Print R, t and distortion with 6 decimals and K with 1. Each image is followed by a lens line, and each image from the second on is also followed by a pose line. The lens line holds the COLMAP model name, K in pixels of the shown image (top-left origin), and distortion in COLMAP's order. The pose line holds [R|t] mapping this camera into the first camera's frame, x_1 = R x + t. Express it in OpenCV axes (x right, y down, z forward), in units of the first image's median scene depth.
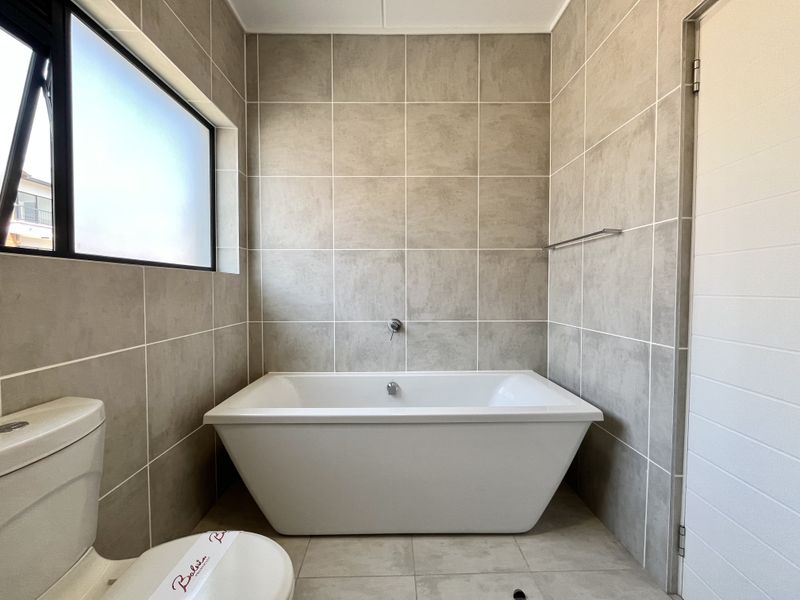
lens RADIAL K [[323.5, 0, 399.7], [0, 323.5, 298.1], [0, 0, 1]] dist [-0.000543, -0.000775]
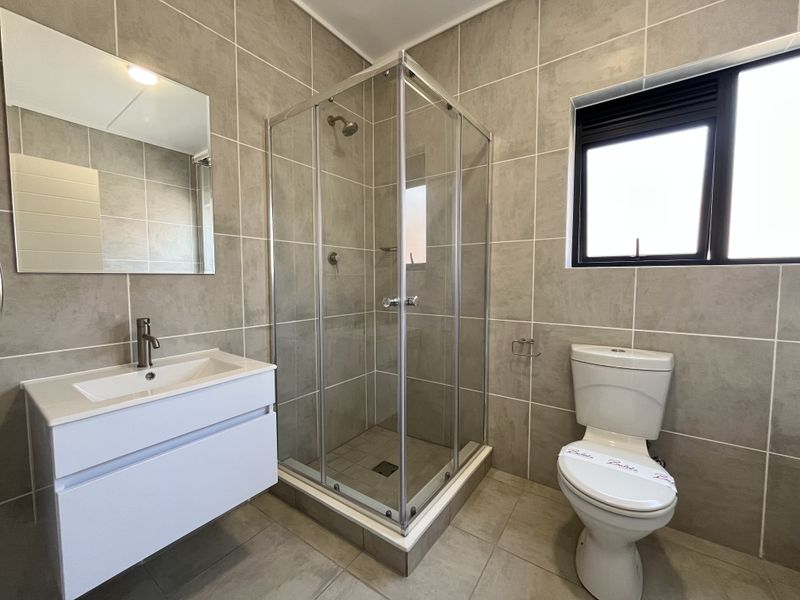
lens RADIAL K [[323.5, 0, 400.9], [0, 323.5, 300.4], [0, 0, 1]] dist [-0.000543, -0.000775]
pose [[-0.596603, 0.040843, -0.801496, 0.878973], [-0.029588, 0.996906, 0.072825, -0.027189], [0.801991, 0.067162, -0.593549, 0.719967]]
